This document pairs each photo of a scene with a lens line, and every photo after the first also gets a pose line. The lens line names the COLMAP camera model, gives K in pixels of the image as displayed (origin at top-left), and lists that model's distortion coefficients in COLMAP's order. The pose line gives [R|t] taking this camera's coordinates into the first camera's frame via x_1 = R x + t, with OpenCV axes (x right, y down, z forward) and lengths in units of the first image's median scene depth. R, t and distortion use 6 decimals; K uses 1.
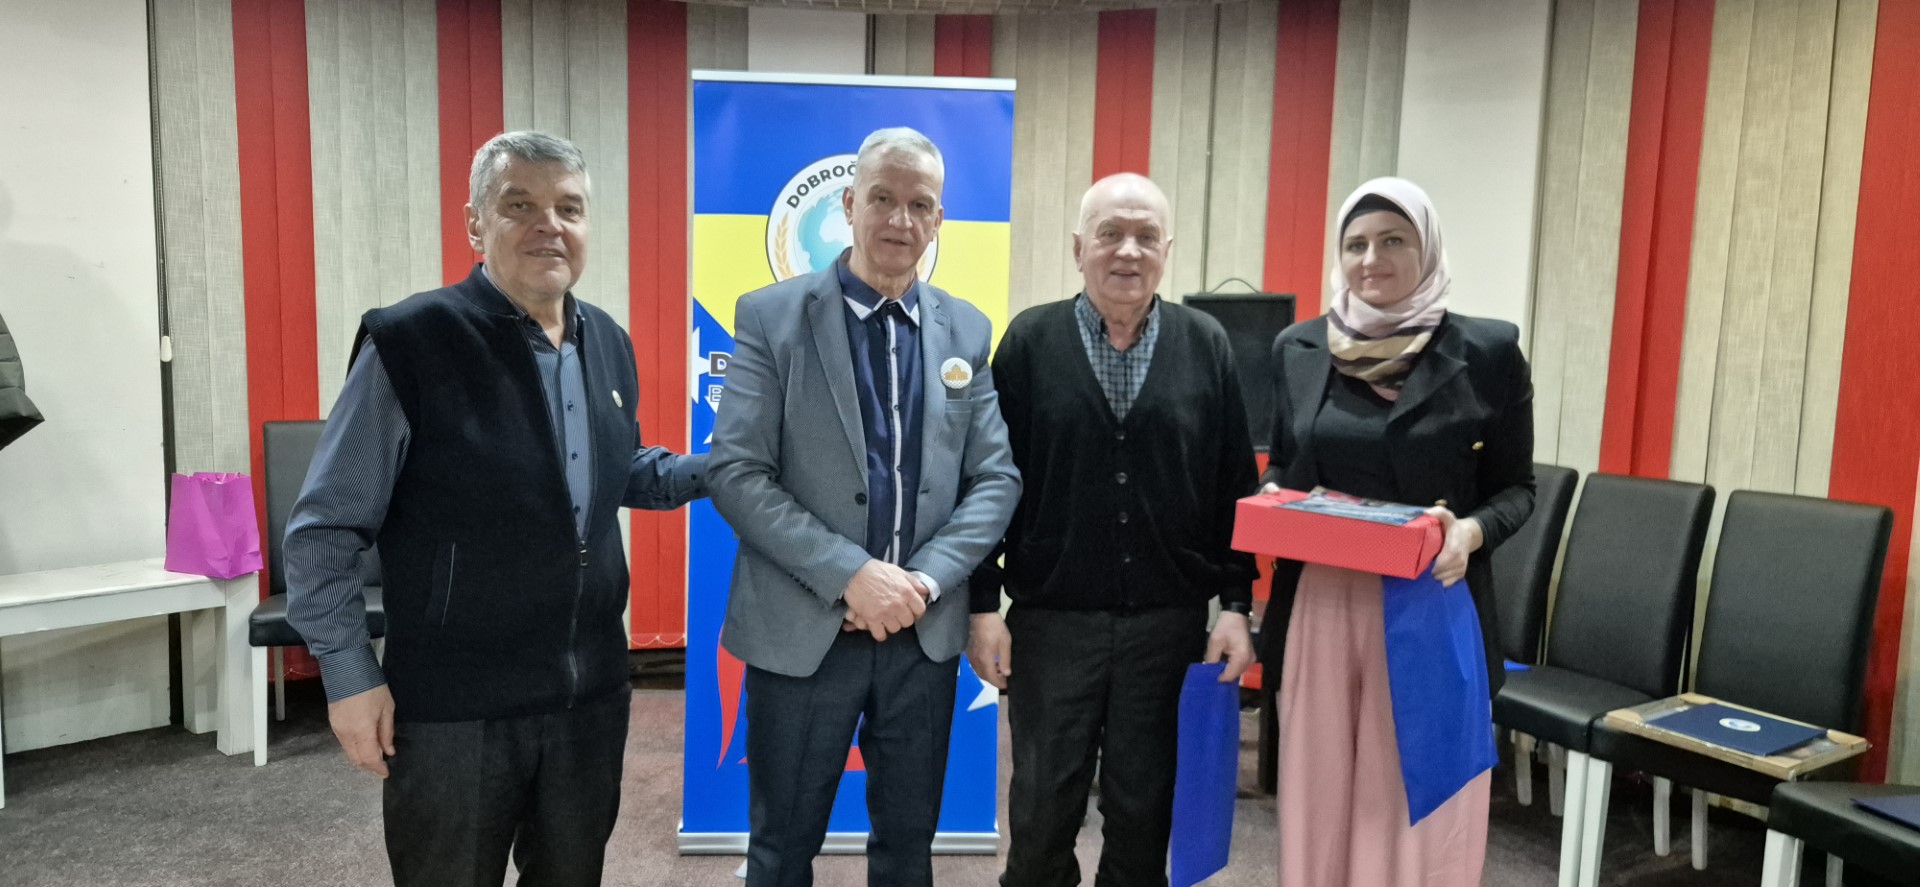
lens RADIAL K [[1276.8, 0, 885.0], [0, 1276.8, 411.9], [0, 0, 1]] dist [0.072363, -0.051441]
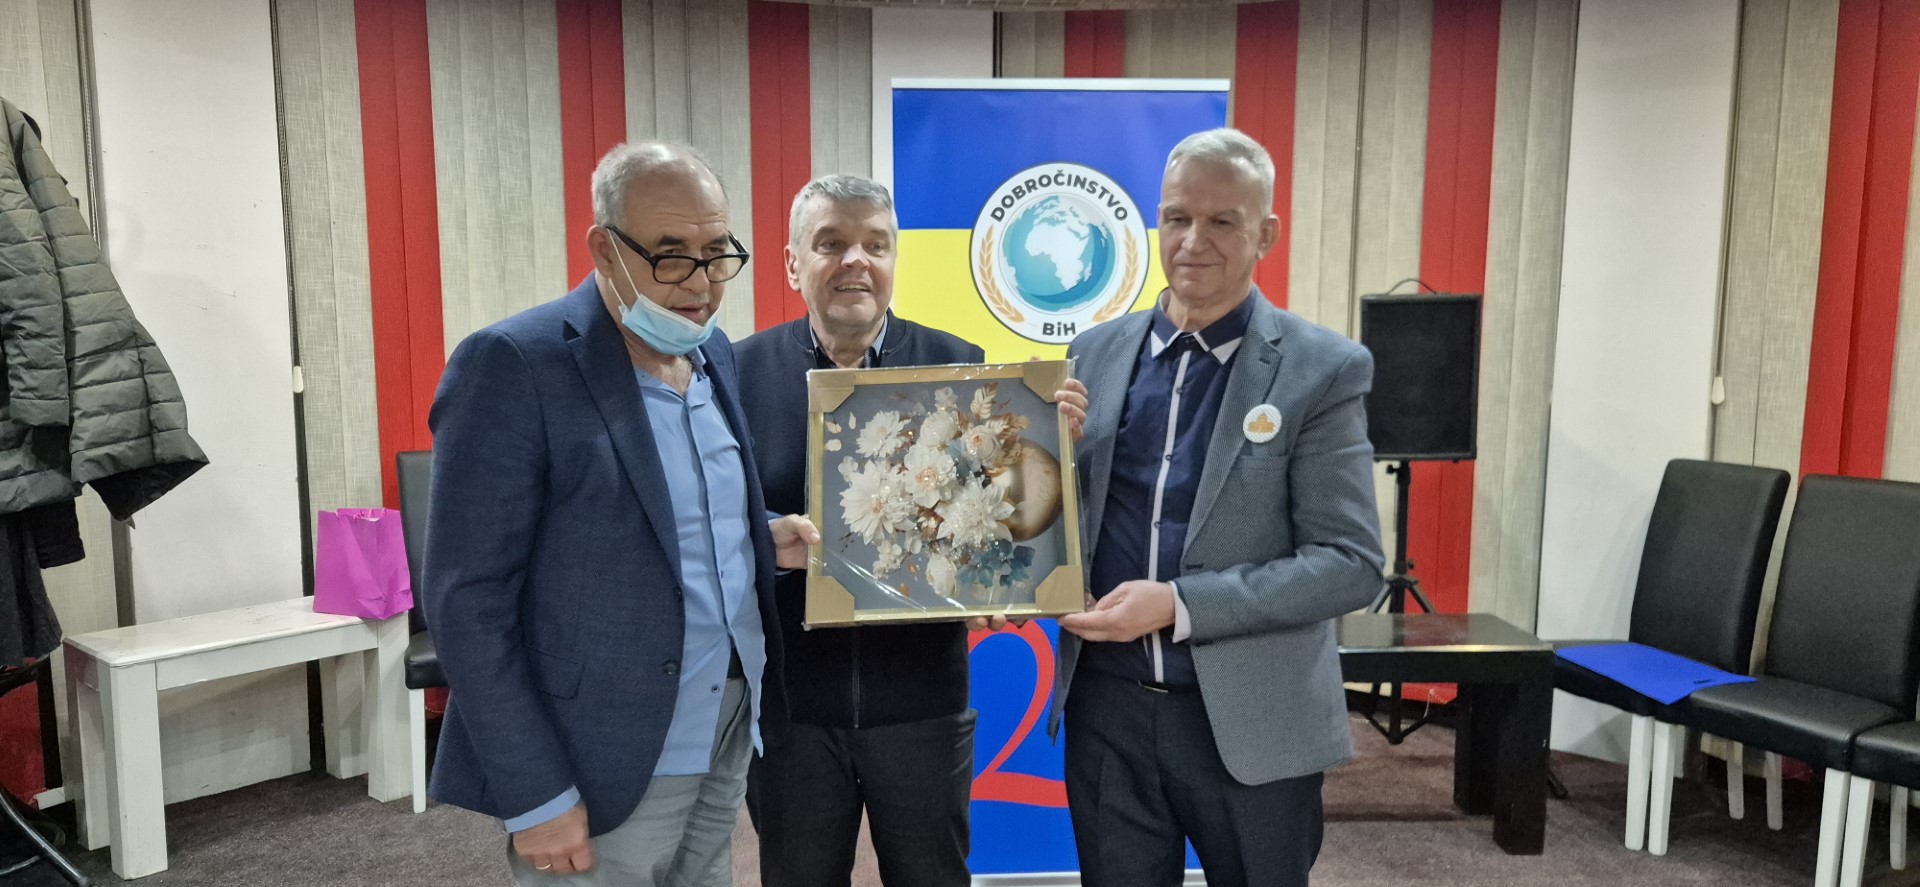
lens RADIAL K [[1276.8, 0, 902.3], [0, 1276.8, 420.5], [0, 0, 1]] dist [0.072363, -0.051441]
pose [[0.999565, -0.024988, 0.015641, -0.130178], [0.024801, 0.999620, 0.012020, -0.019692], [-0.015936, -0.011627, 0.999805, 0.039571]]
